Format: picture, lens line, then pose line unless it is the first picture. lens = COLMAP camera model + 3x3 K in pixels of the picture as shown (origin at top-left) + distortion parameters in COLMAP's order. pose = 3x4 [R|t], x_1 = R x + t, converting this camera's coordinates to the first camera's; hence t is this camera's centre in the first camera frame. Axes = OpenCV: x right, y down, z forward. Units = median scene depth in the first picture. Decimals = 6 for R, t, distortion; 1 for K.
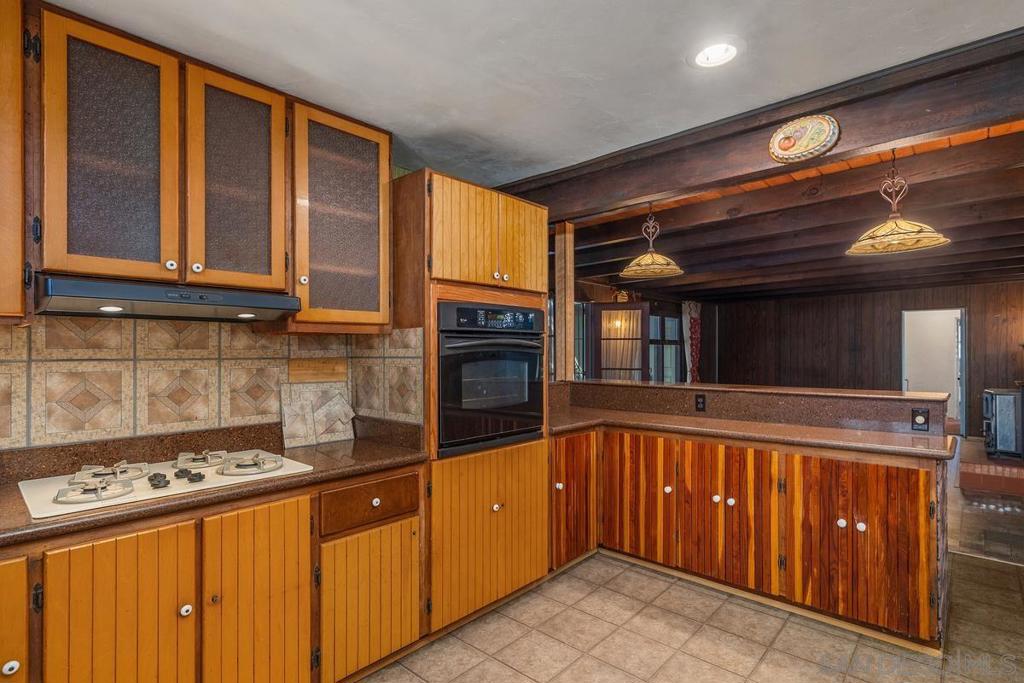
lens RADIAL K [[502.2, 0, 512.1], [0, 502.2, 351.0], [0, 0, 1]] dist [-0.000617, 0.000178]
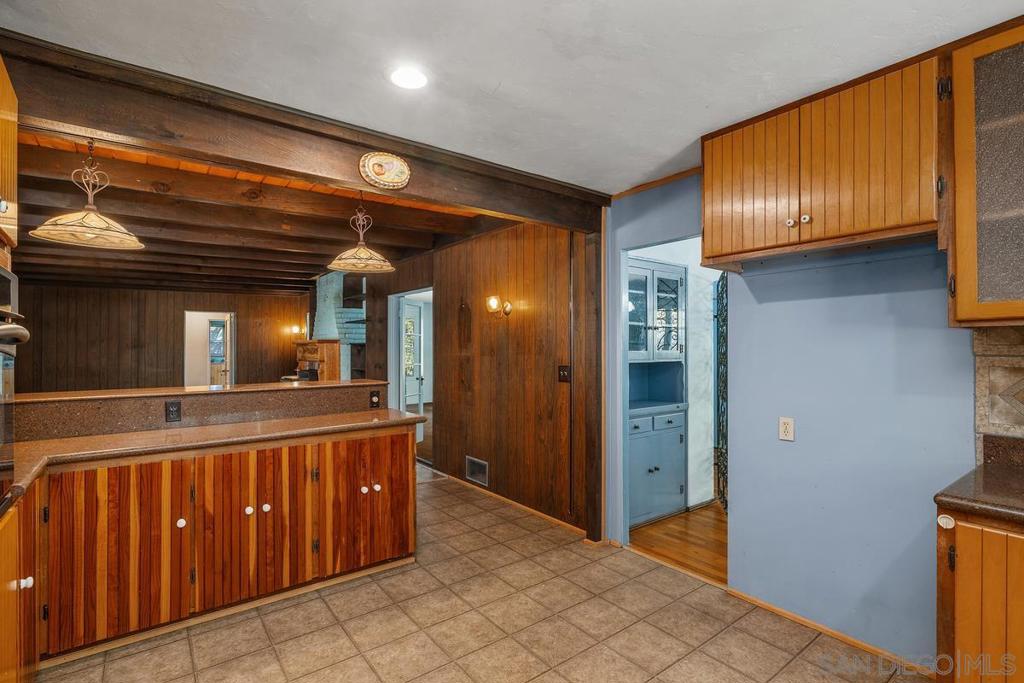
lens RADIAL K [[502.2, 0, 513.7], [0, 502.2, 348.7], [0, 0, 1]] dist [-0.000680, 0.000081]
pose [[0.178518, -0.002920, 0.983932, -0.424997], [0.003271, 0.999992, 0.002374, -0.000943], [-0.983931, 0.002794, 0.178527, 0.381116]]
